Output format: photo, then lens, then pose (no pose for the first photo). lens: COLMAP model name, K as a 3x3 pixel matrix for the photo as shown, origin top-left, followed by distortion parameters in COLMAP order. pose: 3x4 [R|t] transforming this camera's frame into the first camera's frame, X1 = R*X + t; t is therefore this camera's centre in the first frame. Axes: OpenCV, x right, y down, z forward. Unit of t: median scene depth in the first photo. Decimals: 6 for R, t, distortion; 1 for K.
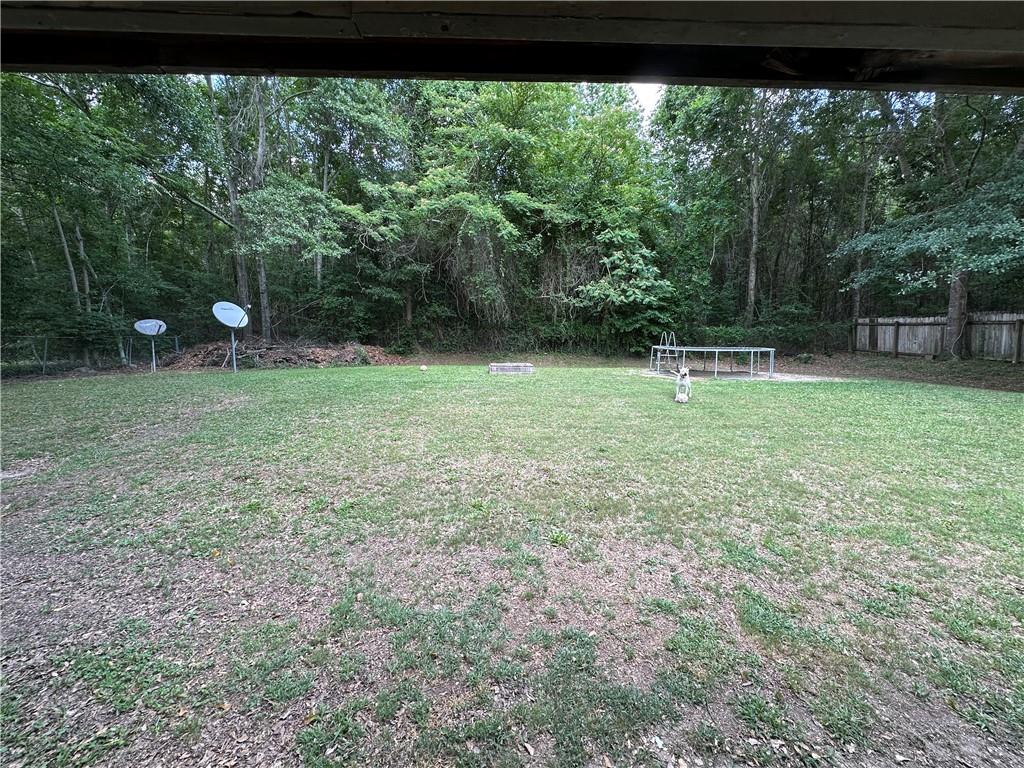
lens RADIAL K [[409.2, 0, 514.4], [0, 409.2, 384.5], [0, 0, 1]] dist [-0.002451, 0.000552]
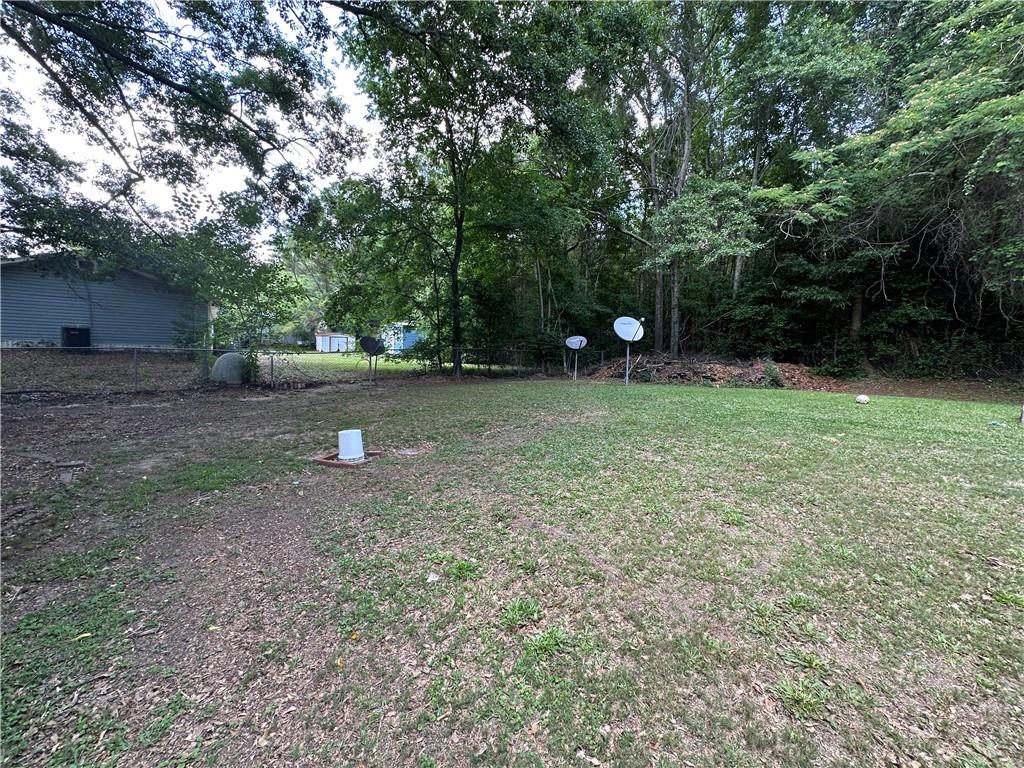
lens RADIAL K [[409.2, 0, 512.0], [0, 409.2, 384.4], [0, 0, 1]] dist [-0.002451, 0.000552]
pose [[0.563591, 0.070347, -0.823053, -0.002459], [-0.104797, 0.994406, 0.013233, -0.010816], [0.819379, 0.078796, 0.567810, 0.136547]]
